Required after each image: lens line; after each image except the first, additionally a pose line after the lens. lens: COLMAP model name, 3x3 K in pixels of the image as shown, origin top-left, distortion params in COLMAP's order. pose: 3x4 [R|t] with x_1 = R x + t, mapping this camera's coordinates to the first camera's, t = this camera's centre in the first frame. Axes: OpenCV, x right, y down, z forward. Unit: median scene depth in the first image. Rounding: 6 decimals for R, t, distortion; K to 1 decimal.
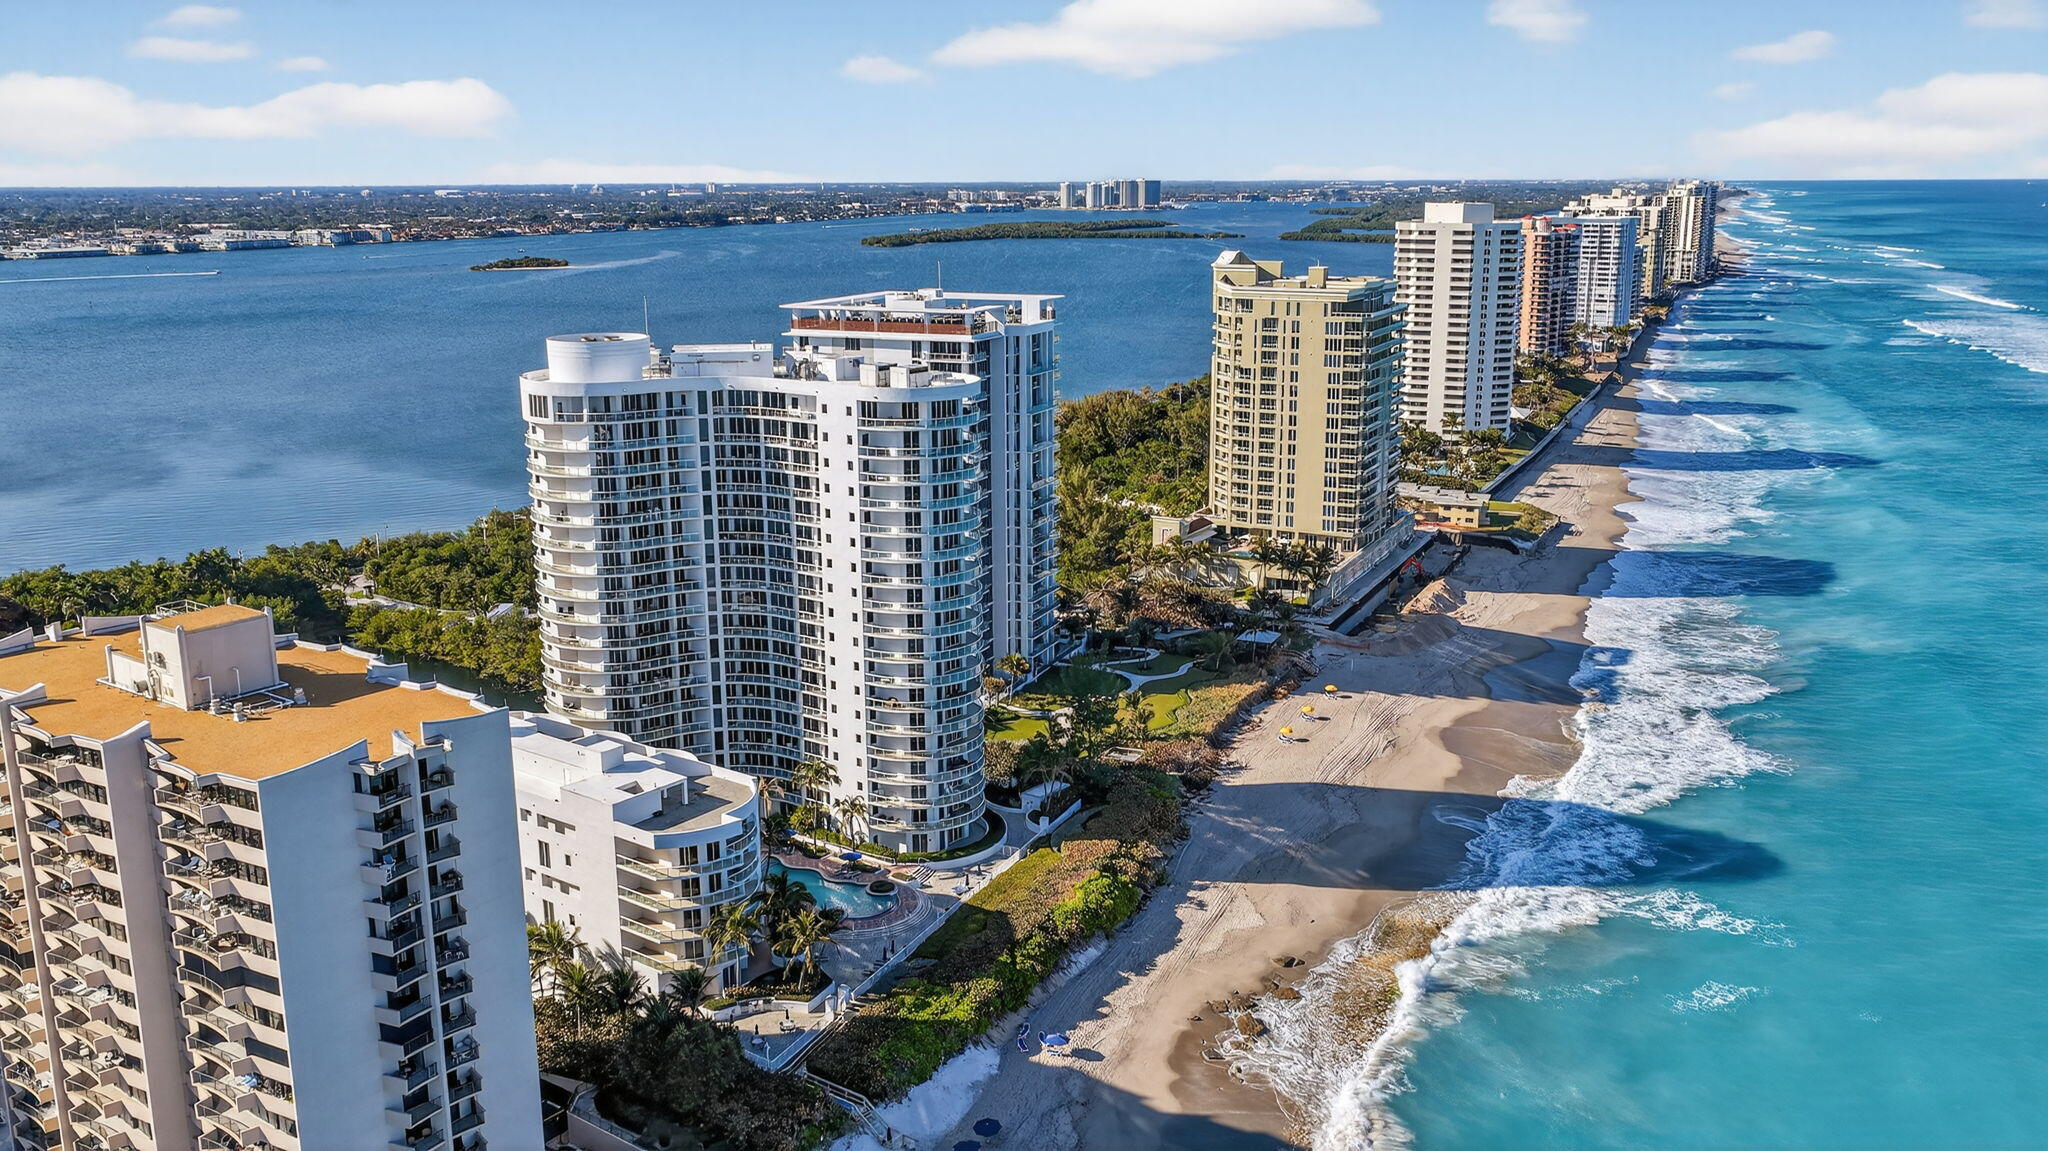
lens RADIAL K [[1706.1, 0, 1024.0], [0, 1706.1, 575.5], [0, 0, 1]] dist [-0.020784, 0.066399]
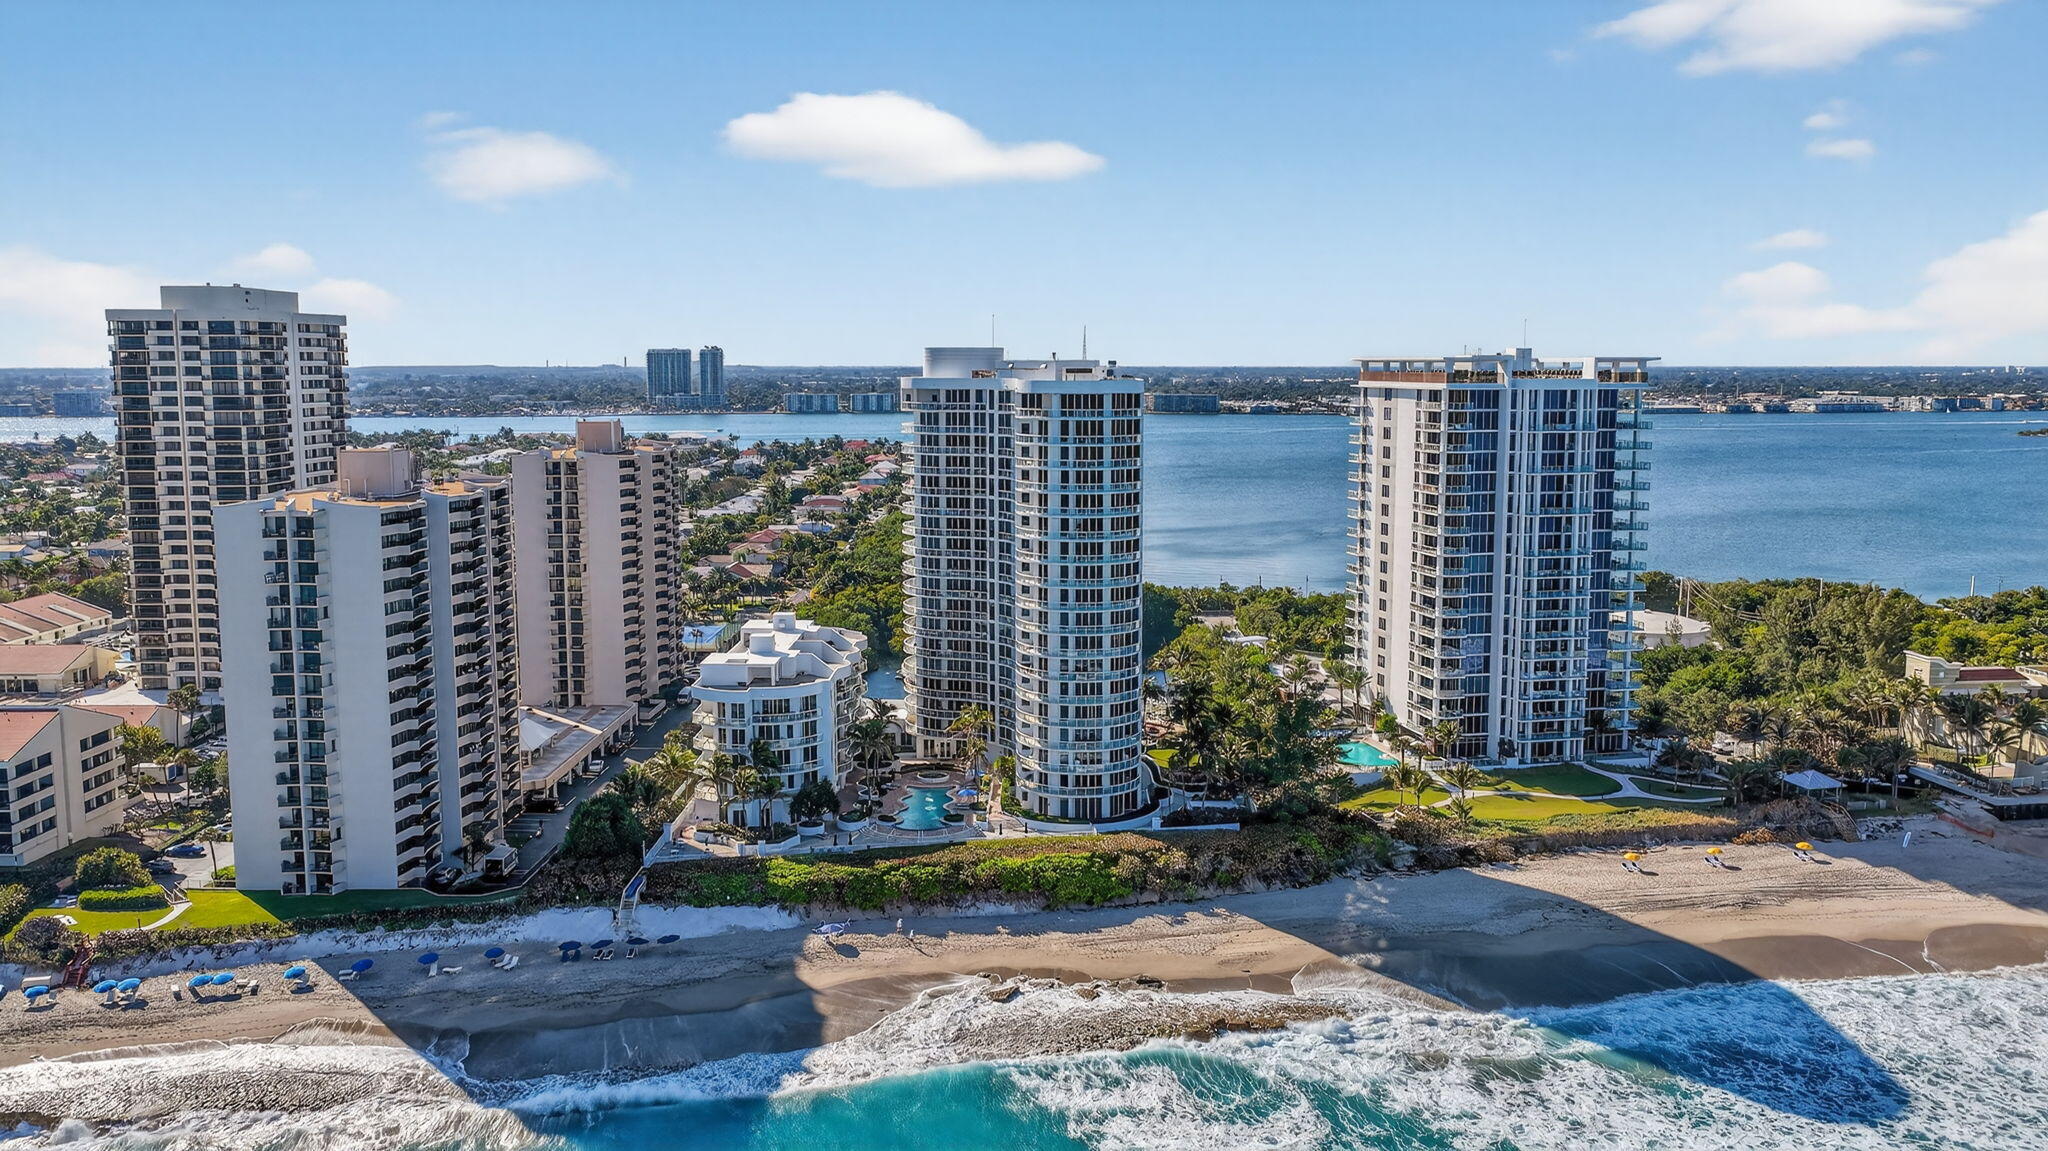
lens RADIAL K [[1706.1, 0, 1024.0], [0, 1706.1, 575.5], [0, 0, 1]] dist [-0.020784, 0.066399]
pose [[0.588460, 0.106986, -0.801416, 0.471333], [-0.189248, 0.981898, -0.007880, 0.014900], [0.786066, 0.156303, 0.598055, 0.192851]]
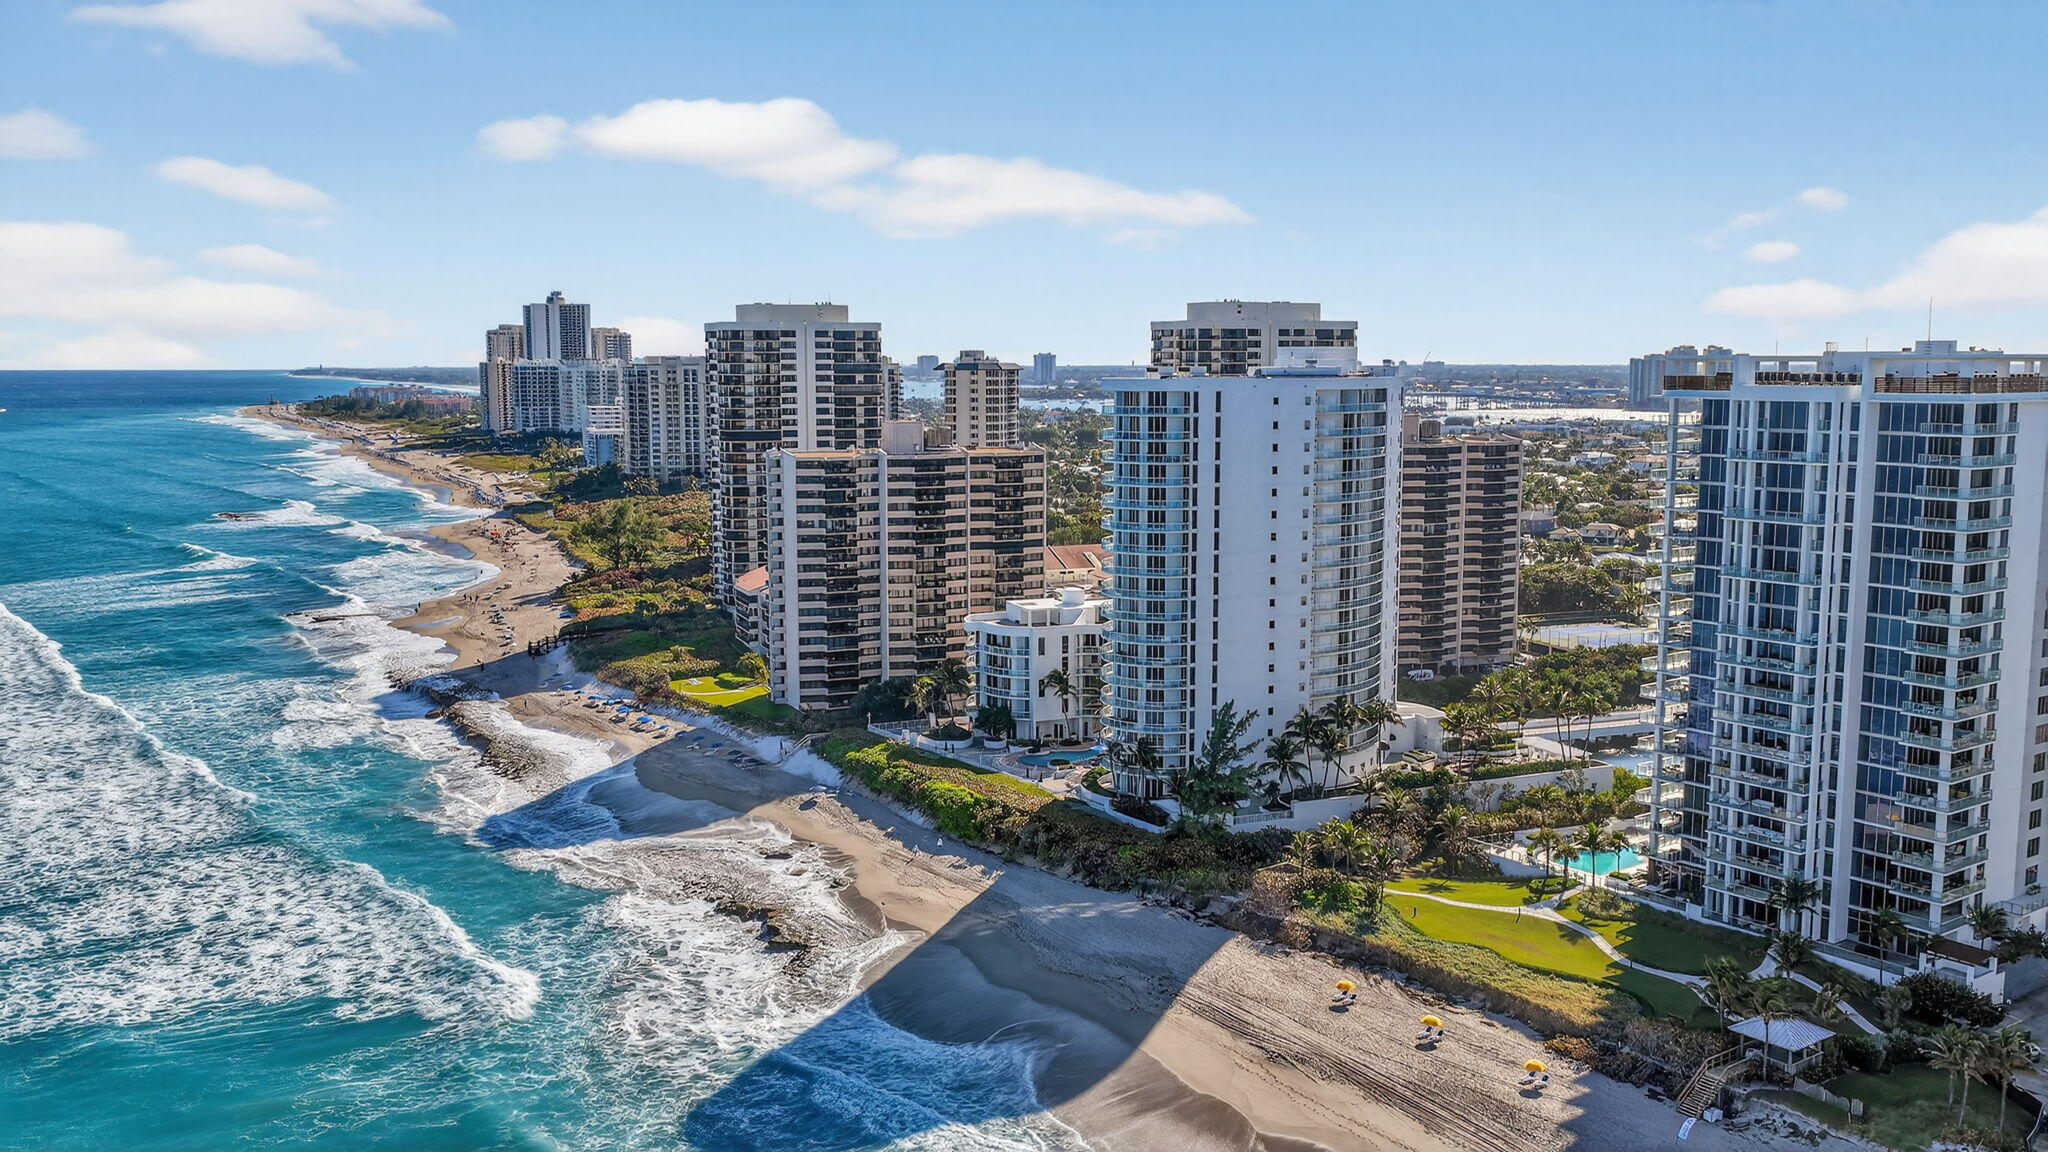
lens RADIAL K [[1706.1, 0, 1024.0], [0, 1706.1, 576.0], [0, 0, 1]] dist [-0.020784, 0.066399]
pose [[-0.515158, 0.109872, -0.850024, 0.560463], [-0.195002, 0.950716, 0.241069, -0.139614], [0.834618, 0.289945, -0.468343, 0.868092]]
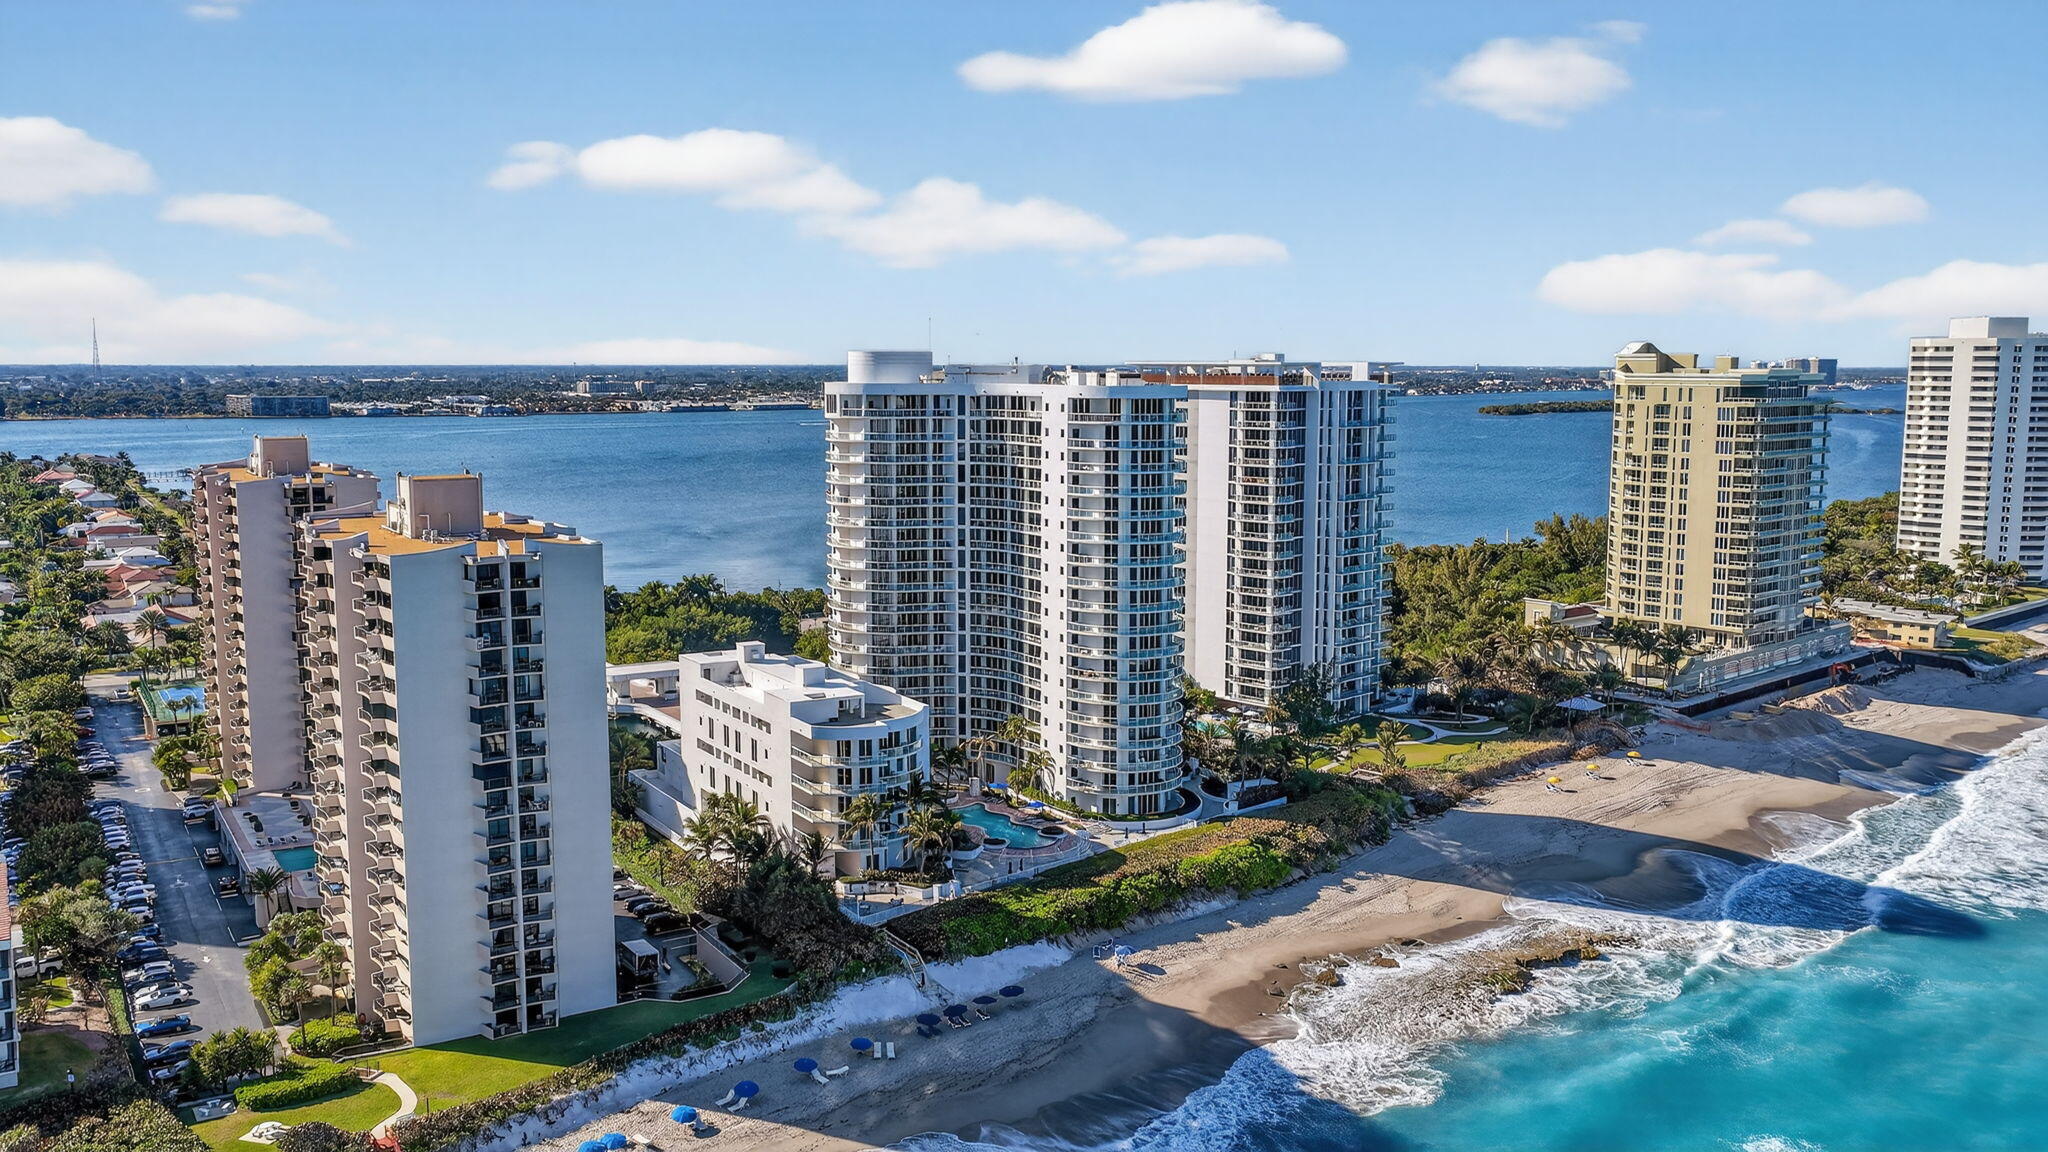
lens RADIAL K [[1706.1, 0, 1024.0], [0, 1706.1, 576.0], [0, 0, 1]] dist [-0.020784, 0.066399]
pose [[0.928528, 0.054051, -0.367306, 0.169470], [-0.092185, 0.991927, -0.087073, 0.066547], [0.359634, 0.114710, 0.926016, -0.028895]]
